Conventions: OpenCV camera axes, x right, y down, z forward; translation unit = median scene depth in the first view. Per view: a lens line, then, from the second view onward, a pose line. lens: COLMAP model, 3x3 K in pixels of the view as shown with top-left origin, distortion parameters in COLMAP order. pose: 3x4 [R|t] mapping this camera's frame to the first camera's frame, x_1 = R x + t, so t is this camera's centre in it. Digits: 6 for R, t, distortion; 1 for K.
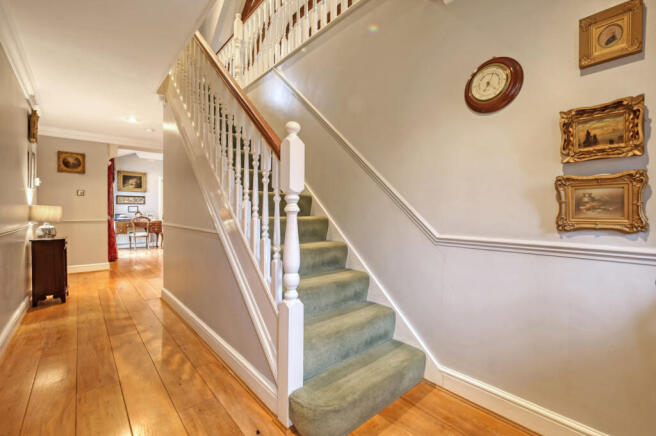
lens RADIAL K [[287.1, 0, 326.6], [0, 287.1, 215.2], [0, 0, 1]] dist [-0.003793, 0.000152]
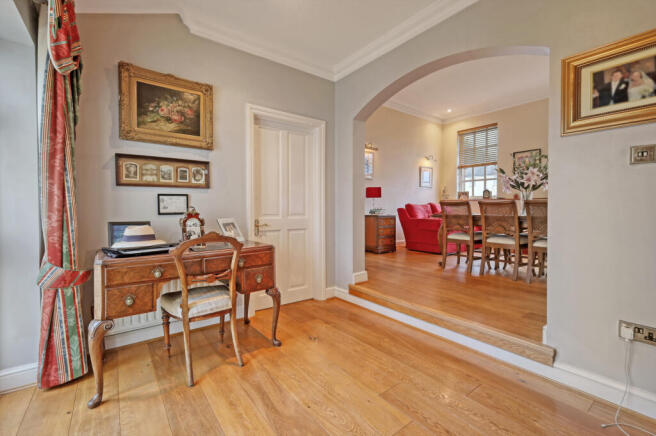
lens RADIAL K [[287.1, 0, 329.8], [0, 287.1, 215.6], [0, 0, 1]] dist [-0.003793, 0.000152]
pose [[0.998389, -0.002274, -0.056697, -0.503351], [0.002952, 0.999925, 0.011870, -0.012814], [0.056666, -0.012018, 0.998321, 0.722890]]
